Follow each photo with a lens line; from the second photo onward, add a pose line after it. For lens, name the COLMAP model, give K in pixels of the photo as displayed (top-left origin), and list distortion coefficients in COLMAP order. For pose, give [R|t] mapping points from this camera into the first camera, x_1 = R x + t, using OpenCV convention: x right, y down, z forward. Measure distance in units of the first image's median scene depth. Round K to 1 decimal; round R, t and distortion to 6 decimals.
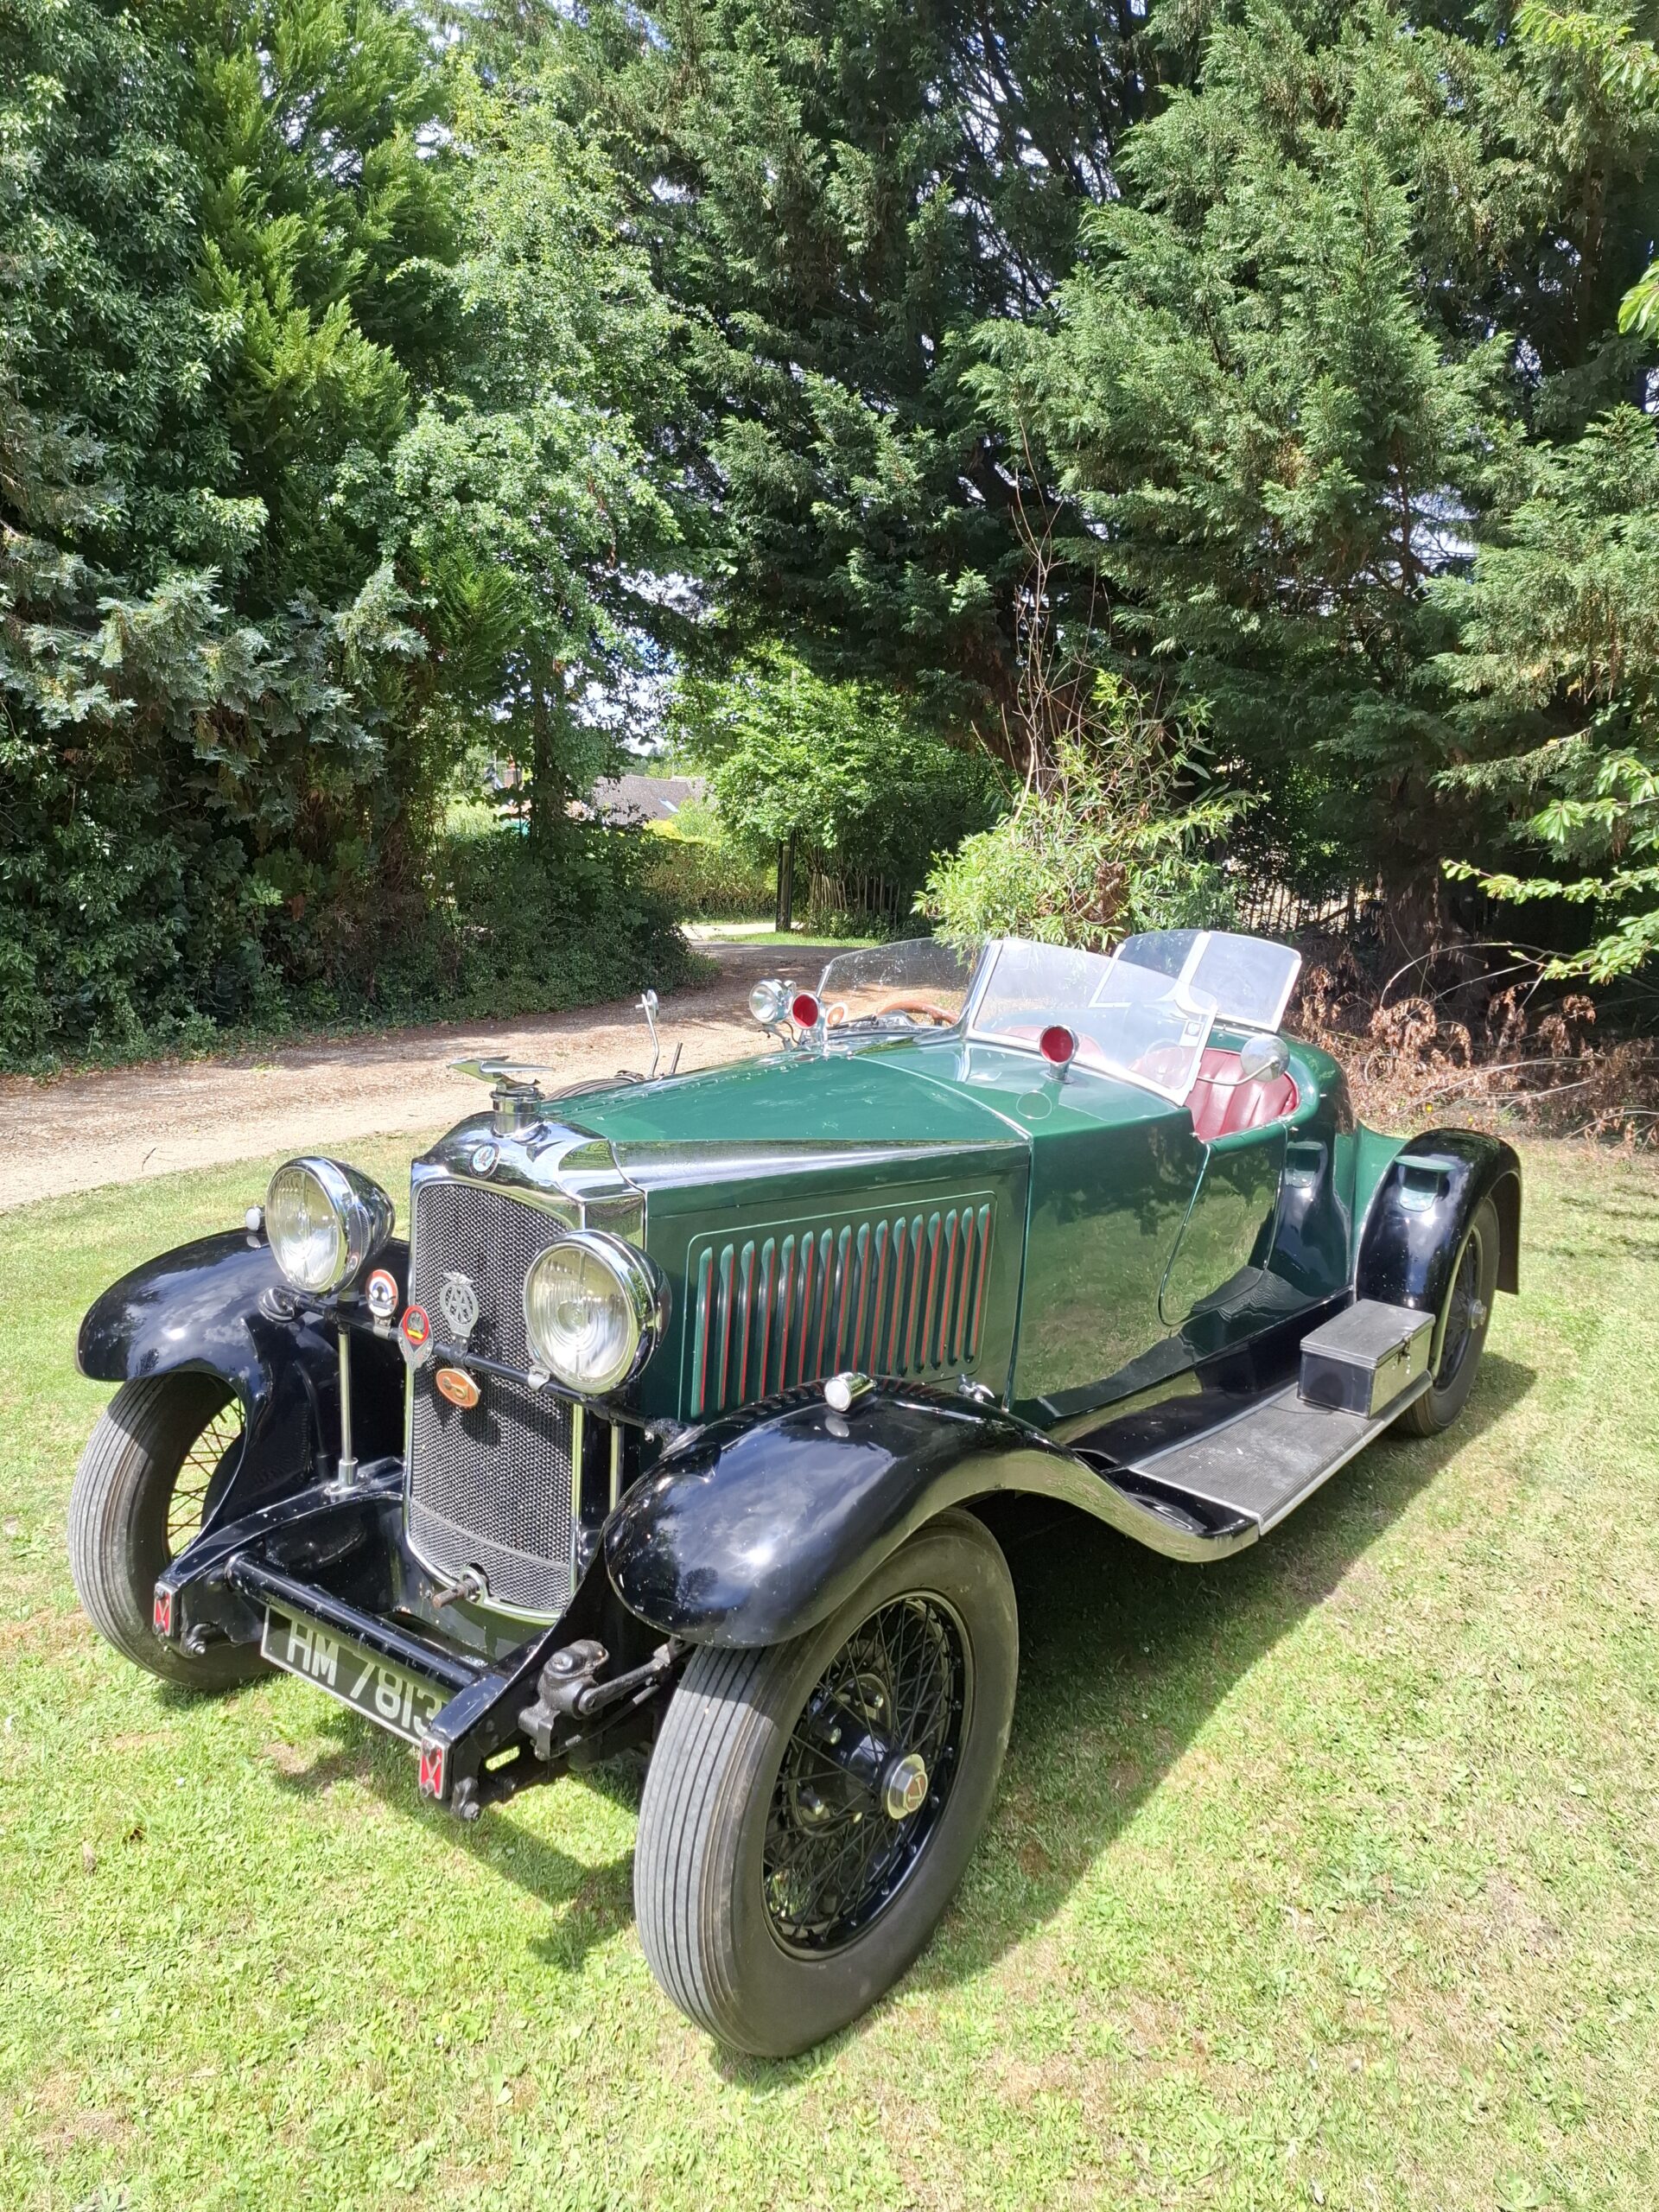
lens RADIAL K [[1545.0, 0, 847.0], [0, 1545.0, 1129.1], [0, 0, 1]] dist [0.035740, -0.035358]
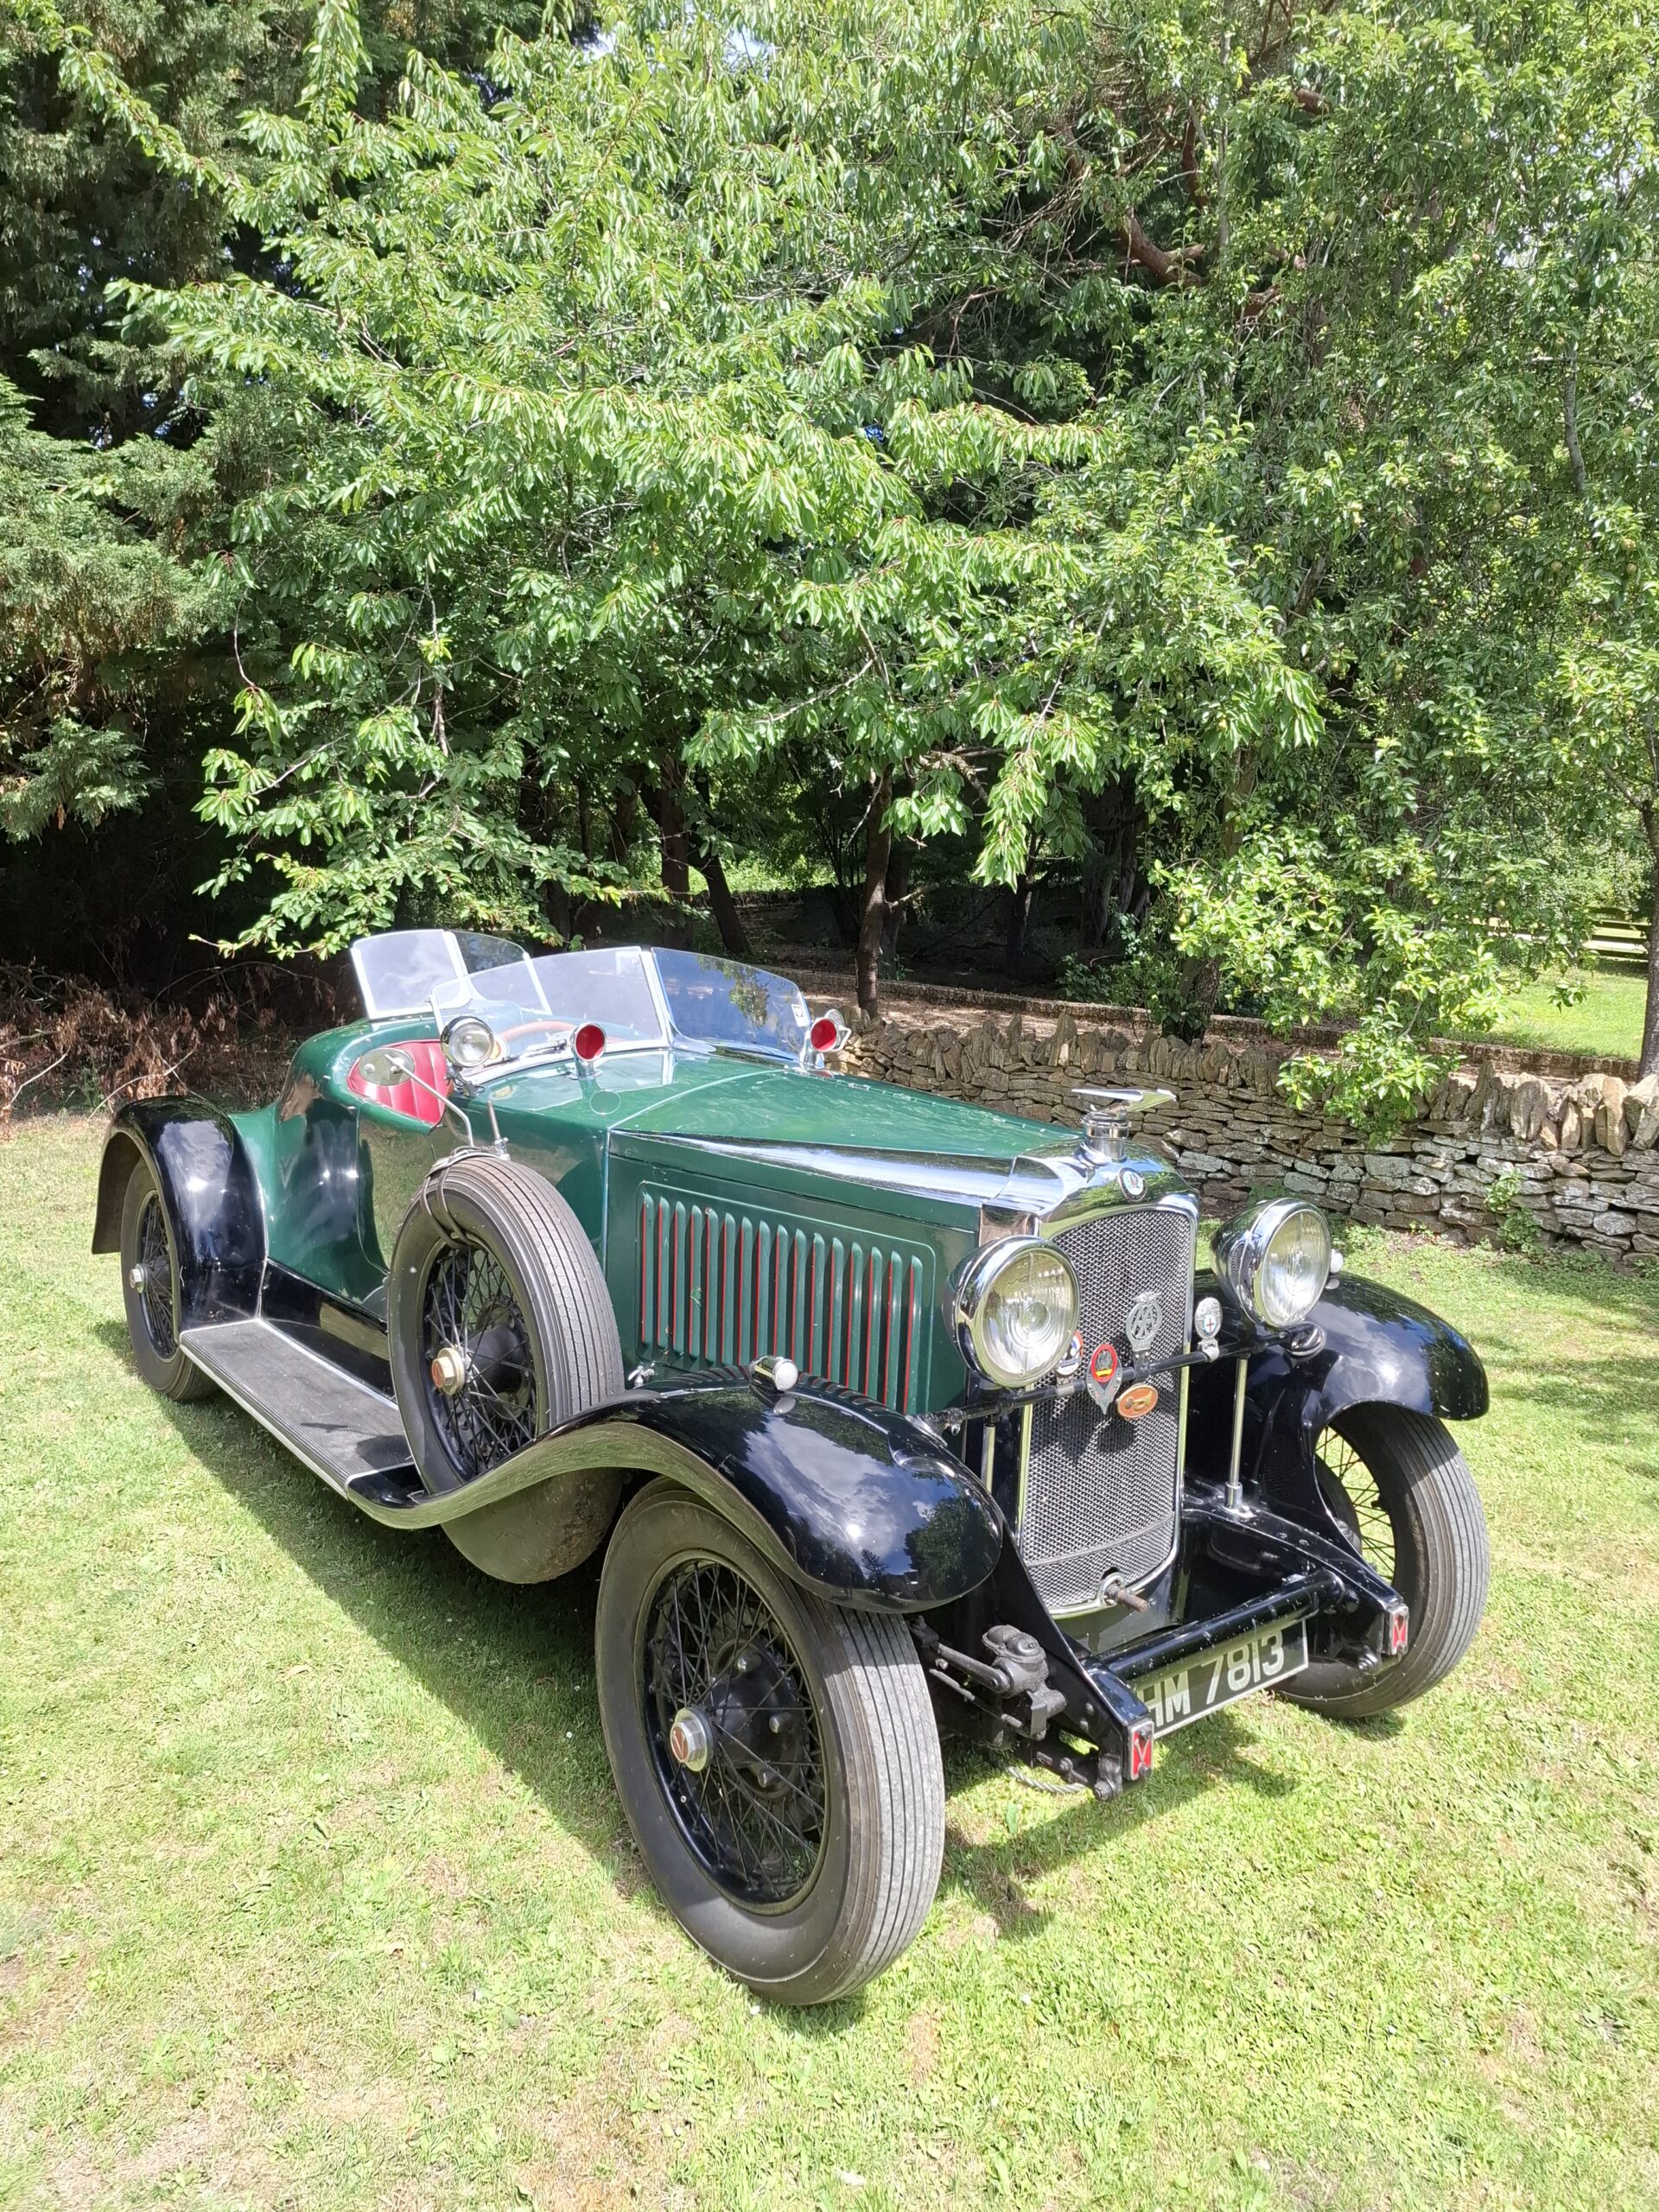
lens RADIAL K [[1545.0, 0, 830.4], [0, 1545.0, 1116.3], [0, 0, 1]] dist [0.035740, -0.035358]
pose [[0.255573, -0.169783, 0.951765, -0.367229], [0.149010, 0.979613, 0.134738, -0.056211], [-0.955237, 0.107387, 0.275662, 0.255764]]
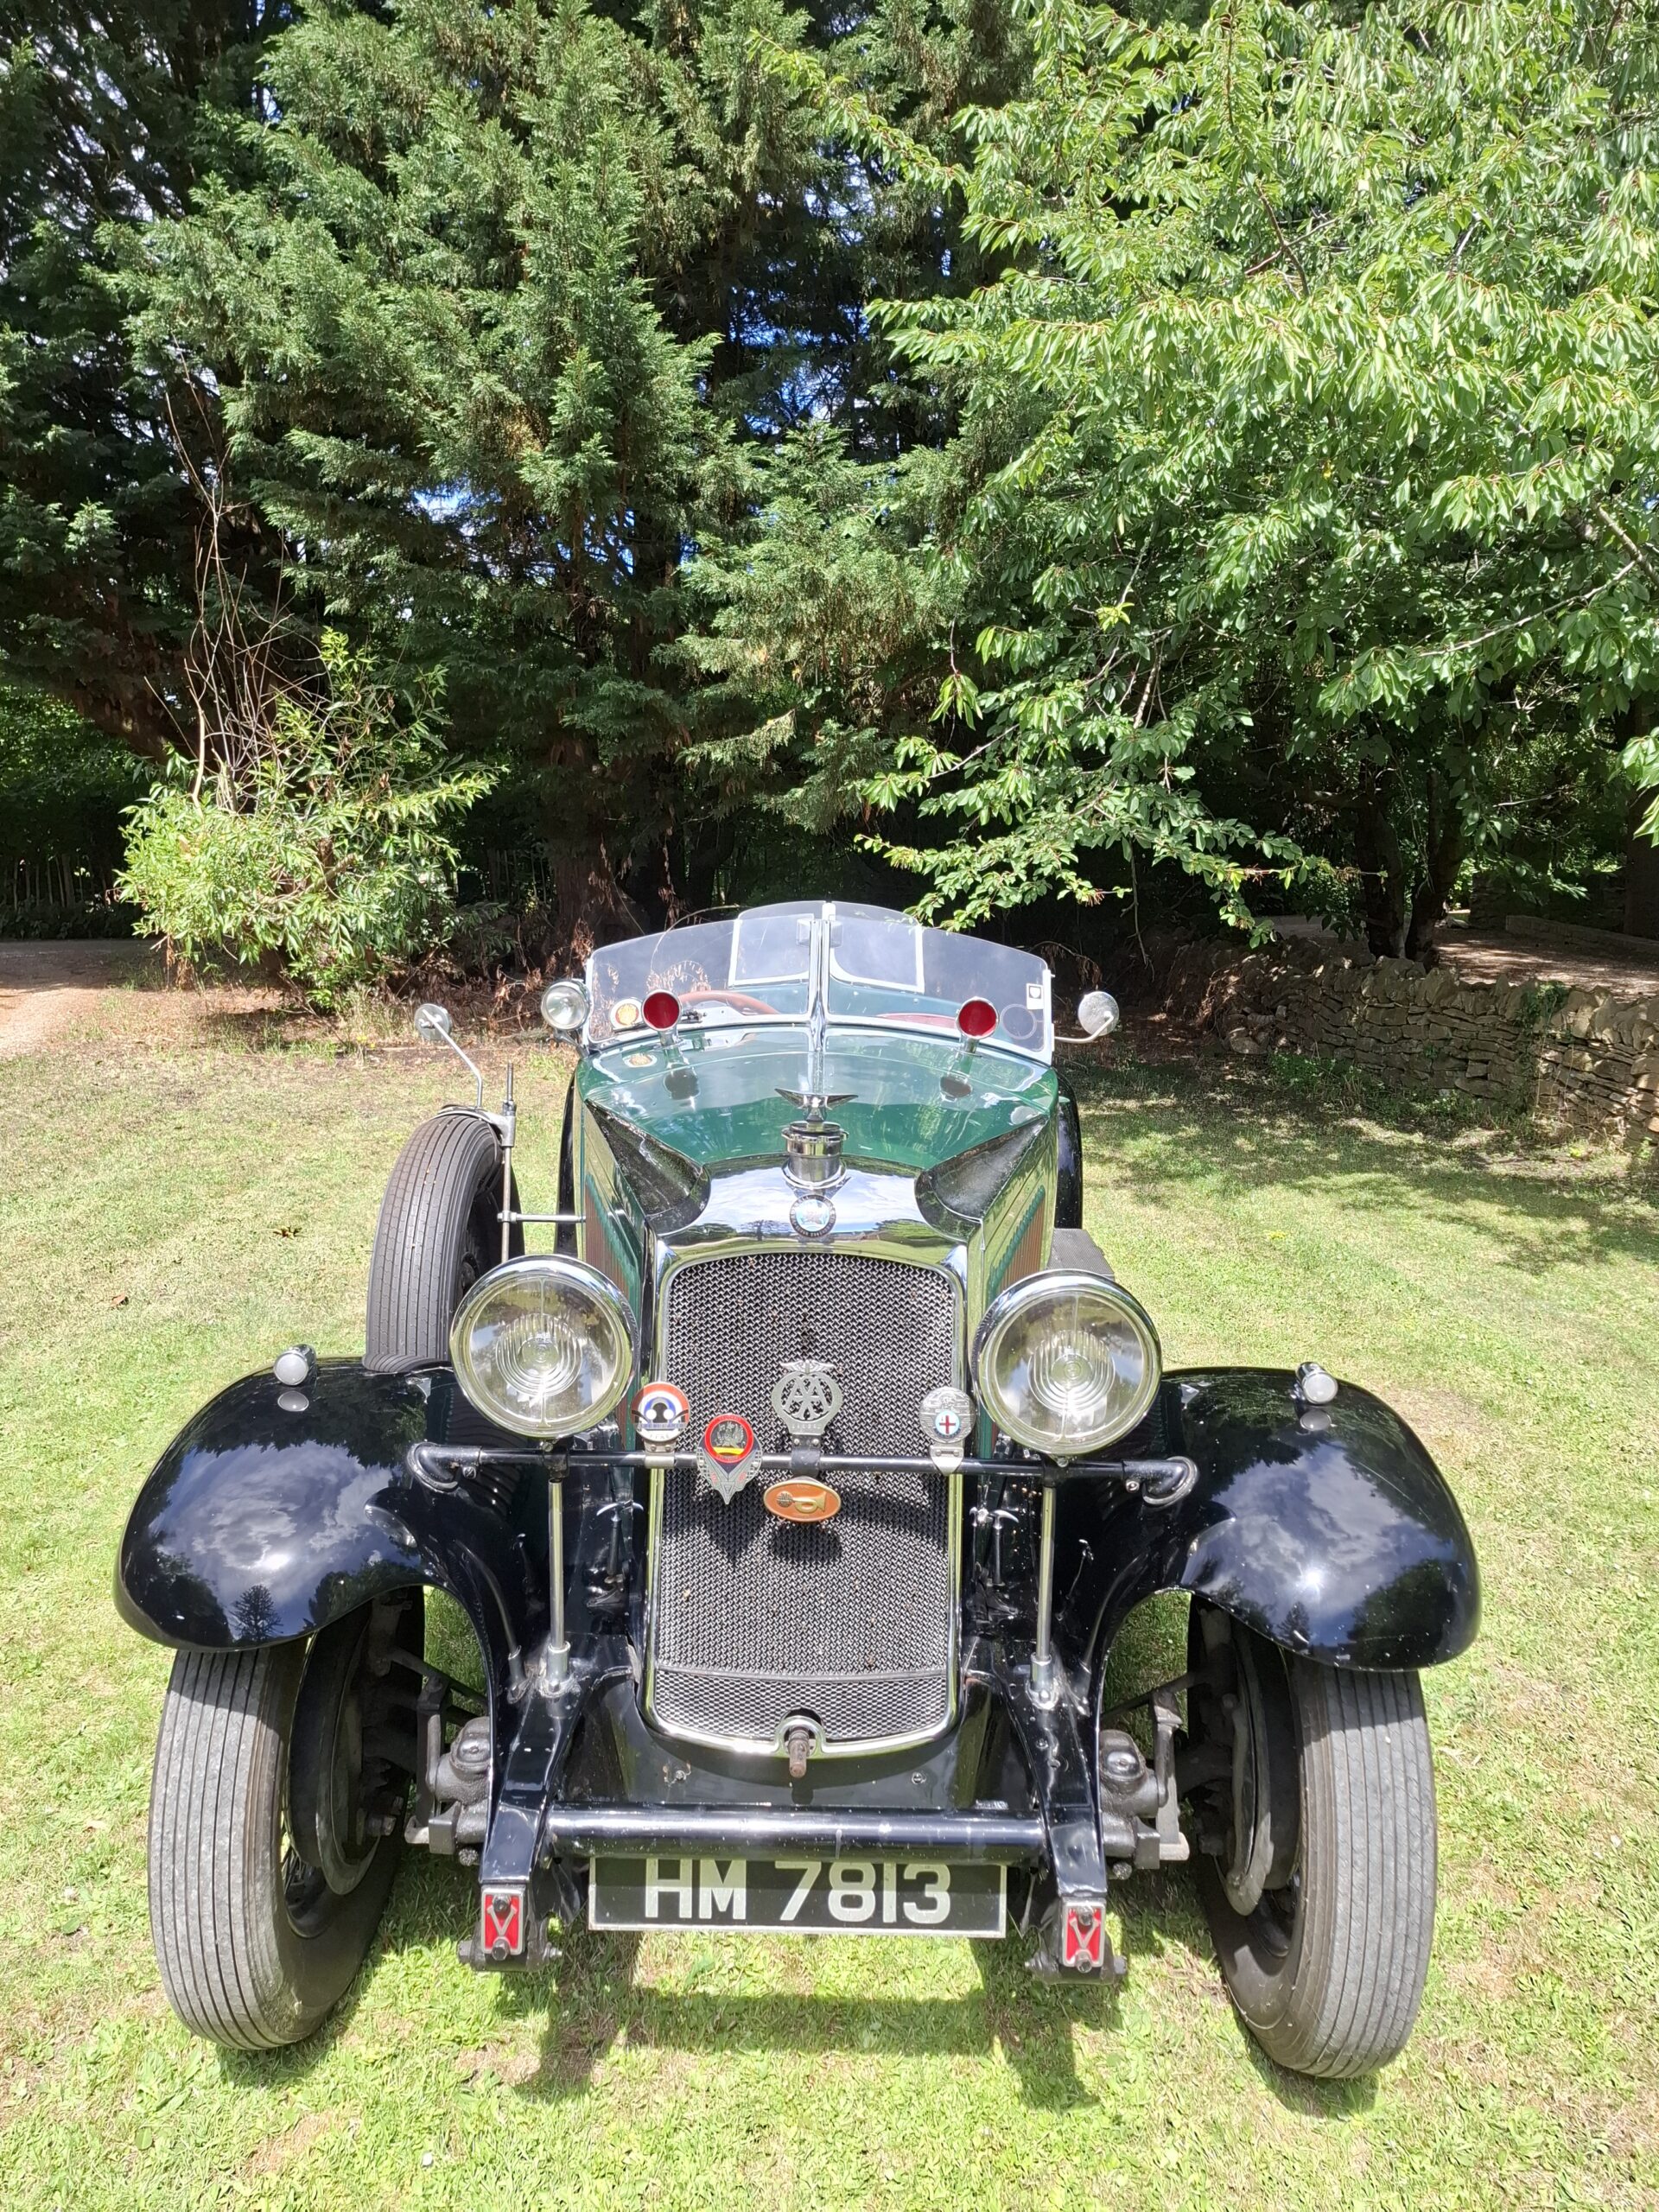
lens RADIAL K [[1545.0, 0, 836.4], [0, 1545.0, 1126.4], [0, 0, 1]] dist [0.035740, -0.035358]
pose [[0.806736, -0.130749, 0.576266, -0.195156], [0.121817, 0.991065, 0.054327, -0.019797], [-0.578220, 0.026371, 0.815455, 0.093803]]
